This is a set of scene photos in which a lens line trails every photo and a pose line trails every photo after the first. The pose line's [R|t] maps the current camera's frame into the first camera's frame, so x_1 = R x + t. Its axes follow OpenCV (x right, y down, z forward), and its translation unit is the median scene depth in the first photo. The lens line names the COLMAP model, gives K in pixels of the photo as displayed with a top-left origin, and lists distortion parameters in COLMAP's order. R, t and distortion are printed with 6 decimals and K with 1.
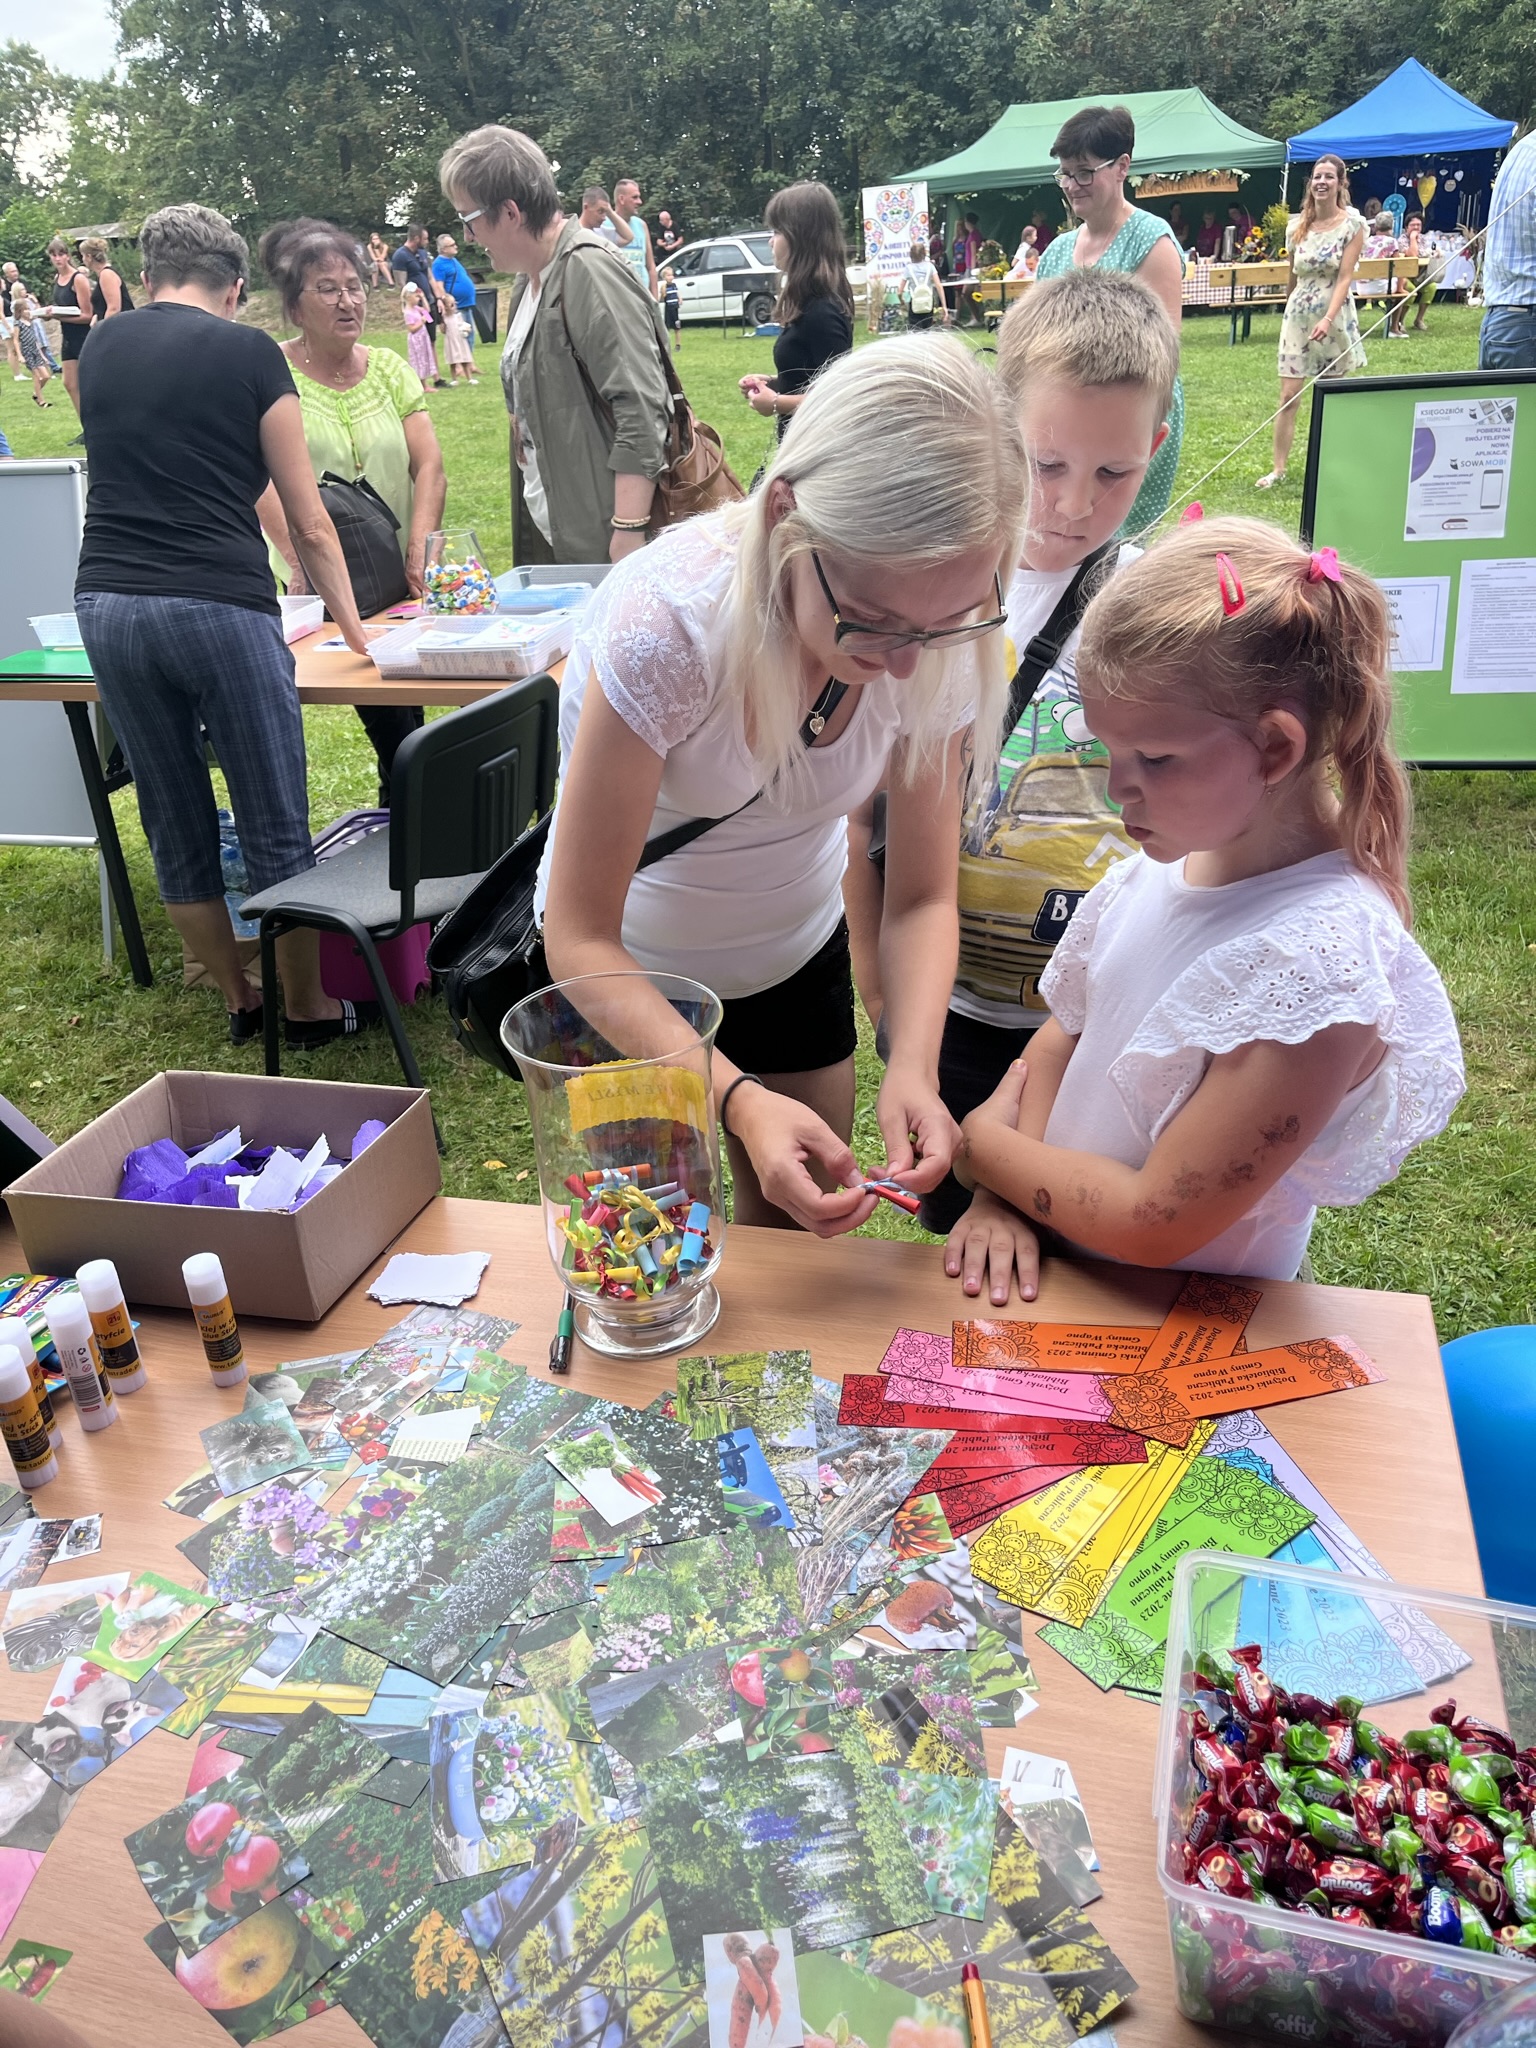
lens RADIAL K [[1538.0, 0, 765.6], [0, 1538.0, 1027.4], [0, 0, 1]] dist [0.048949, -0.071960]
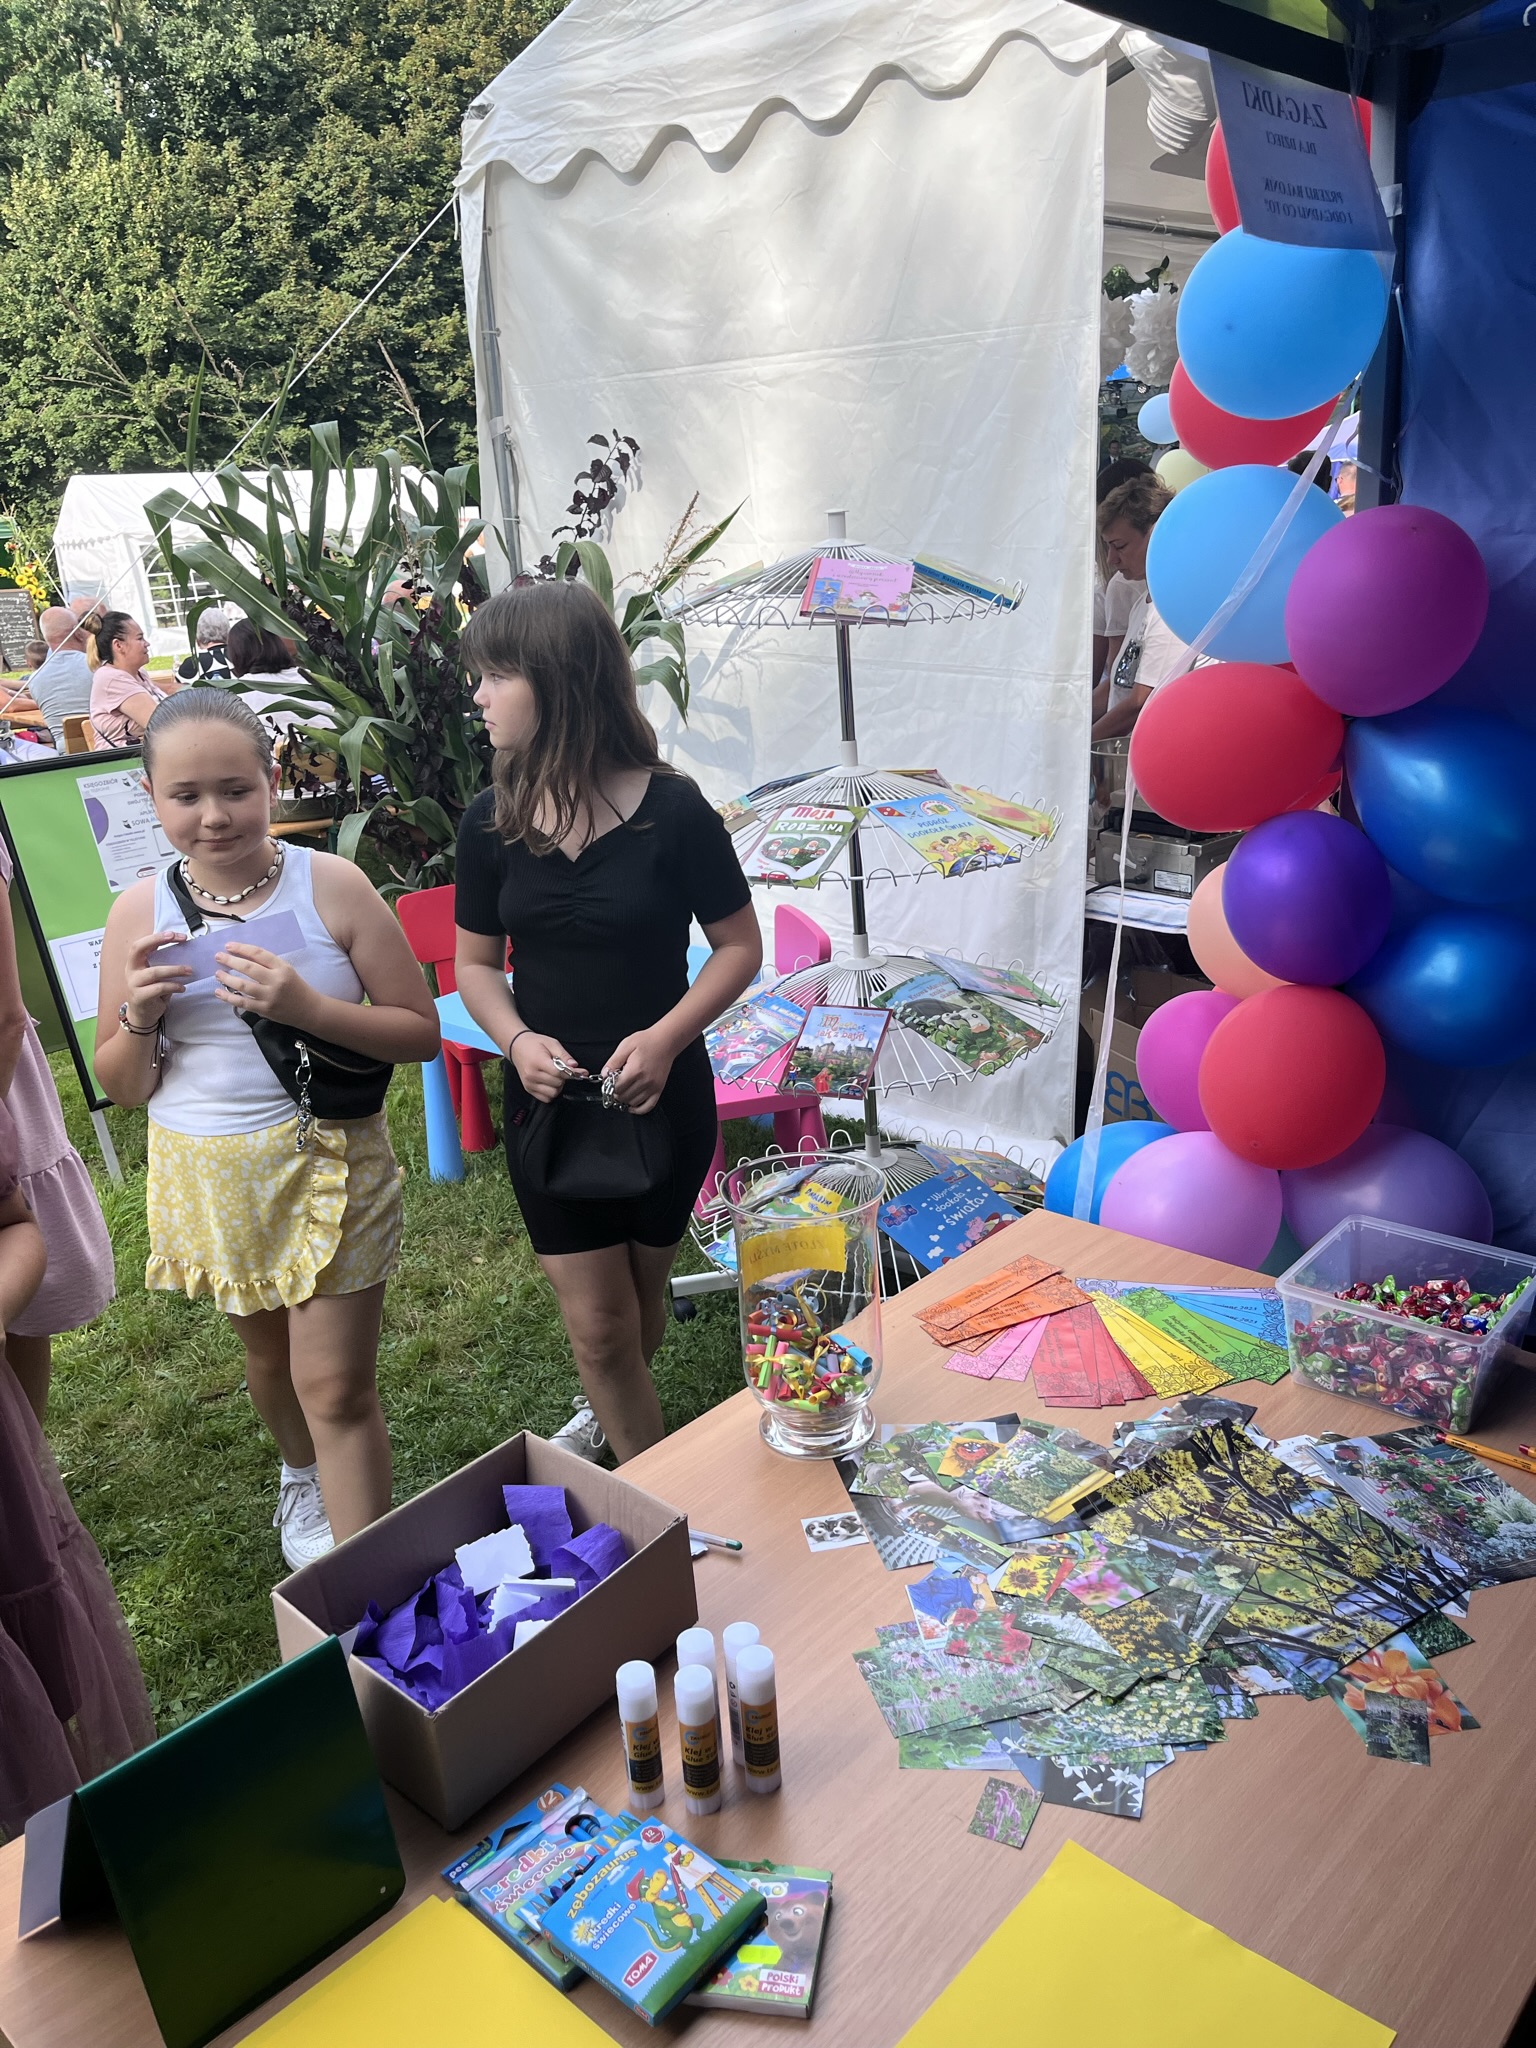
lens RADIAL K [[1538.0, 0, 763.9], [0, 1538.0, 1021.3], [0, 0, 1]] dist [0.048949, -0.071960]
pose [[-0.144931, -0.221105, 0.964421, -1.451421], [0.433264, 0.862113, 0.262760, -0.621807], [-0.889538, 0.455931, -0.029150, 1.259570]]
